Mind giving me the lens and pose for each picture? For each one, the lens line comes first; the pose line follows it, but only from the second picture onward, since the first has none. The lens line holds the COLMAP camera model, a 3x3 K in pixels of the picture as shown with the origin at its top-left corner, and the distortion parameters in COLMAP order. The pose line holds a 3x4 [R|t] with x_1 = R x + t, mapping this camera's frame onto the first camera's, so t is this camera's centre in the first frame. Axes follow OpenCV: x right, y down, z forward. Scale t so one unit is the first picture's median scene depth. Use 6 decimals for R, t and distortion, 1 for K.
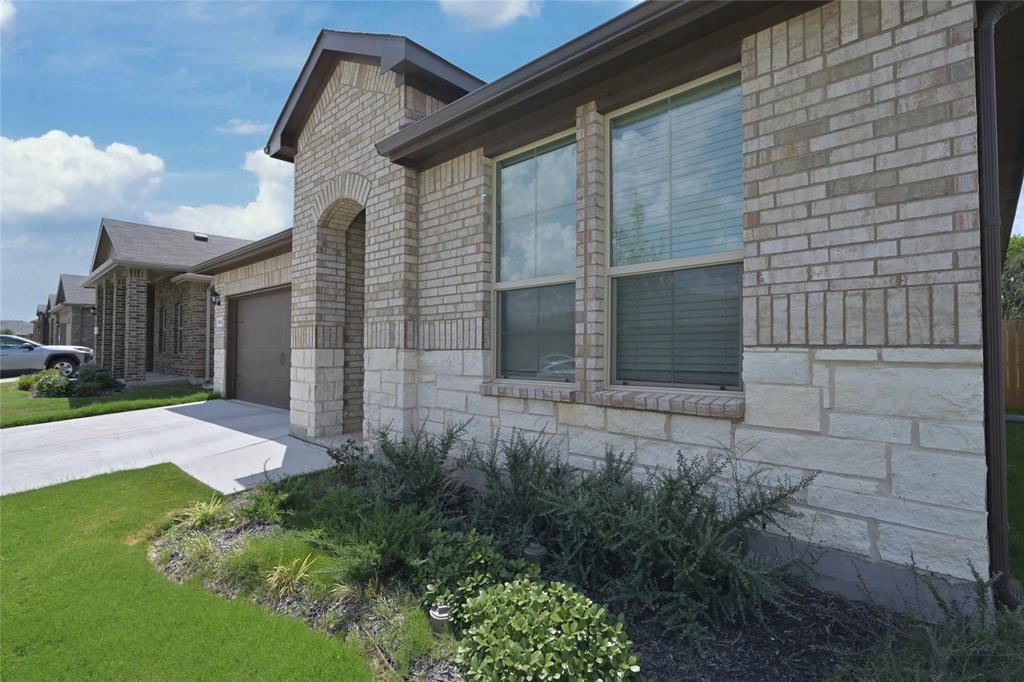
lens RADIAL K [[506.7, 0, 494.2], [0, 506.7, 341.7], [0, 0, 1]] dist [-0.003649, 0.001037]
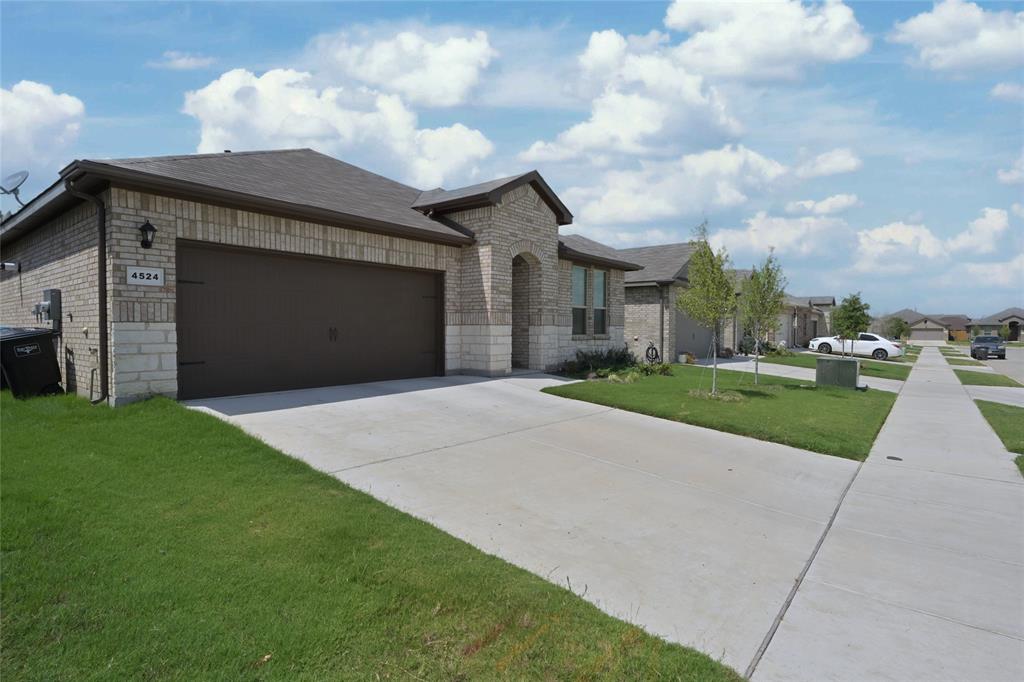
lens RADIAL K [[528.4, 0, 508.9], [0, 528.4, 339.9], [0, 0, 1]] dist [-0.002964, 0.000949]
pose [[-0.113573, -0.029296, 0.993098, -5.176227], [-0.024704, 0.999339, 0.026655, 0.037396], [-0.993223, -0.021506, -0.114221, 2.794802]]
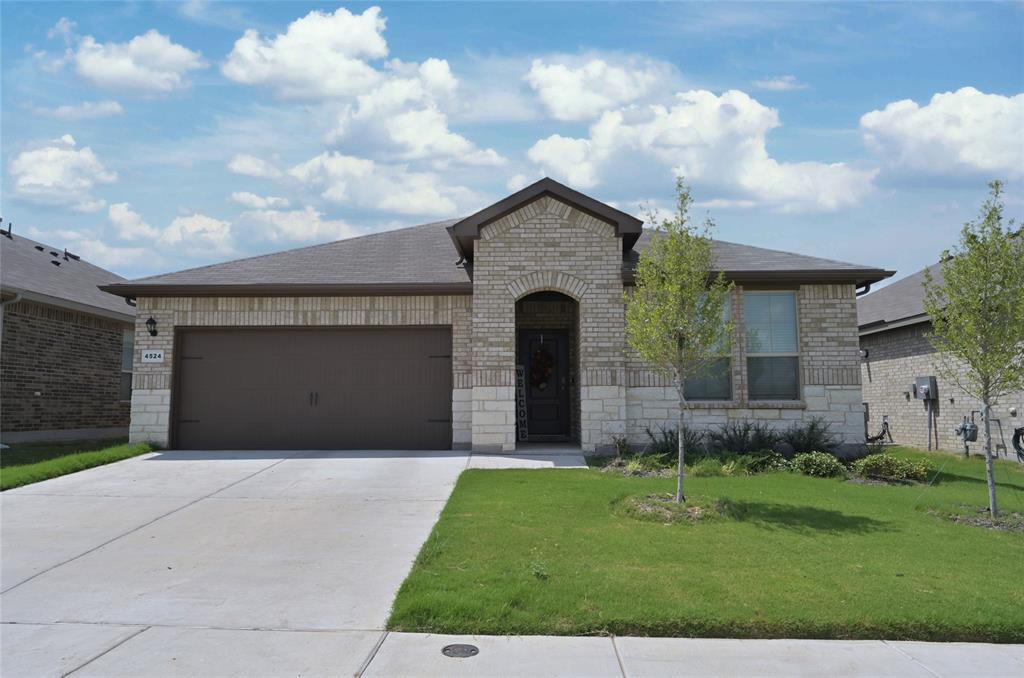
lens RADIAL K [[655.1, 0, 512.4], [0, 655.1, 341.5], [0, 0, 1]] dist [0.005581, 0.000374]
pose [[0.731247, 0.061461, 0.679338, -3.618766], [-0.007435, 0.996591, -0.082160, 0.089619], [-0.682072, 0.055028, 0.729211, -0.726915]]
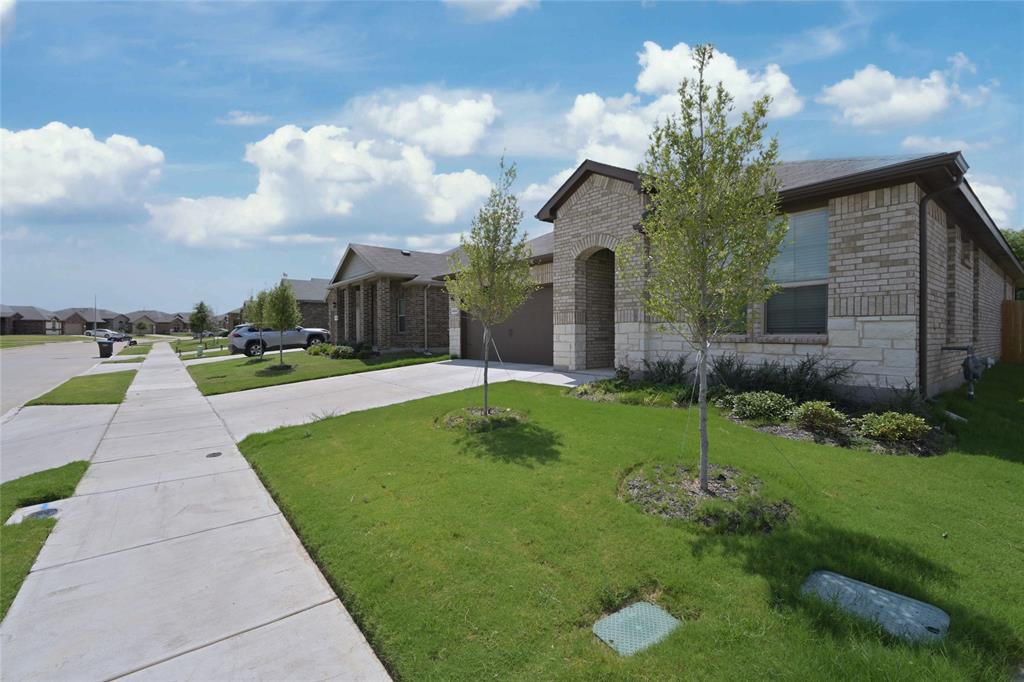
lens RADIAL K [[437.6, 0, 507.9], [0, 437.6, 341.0], [0, 0, 1]] dist [-0.001686, -0.000443]
pose [[0.993438, -0.008650, -0.114047, -0.946951], [0.012958, 0.999228, 0.037082, 0.030245], [0.113638, -0.038317, 0.992783, -1.523663]]
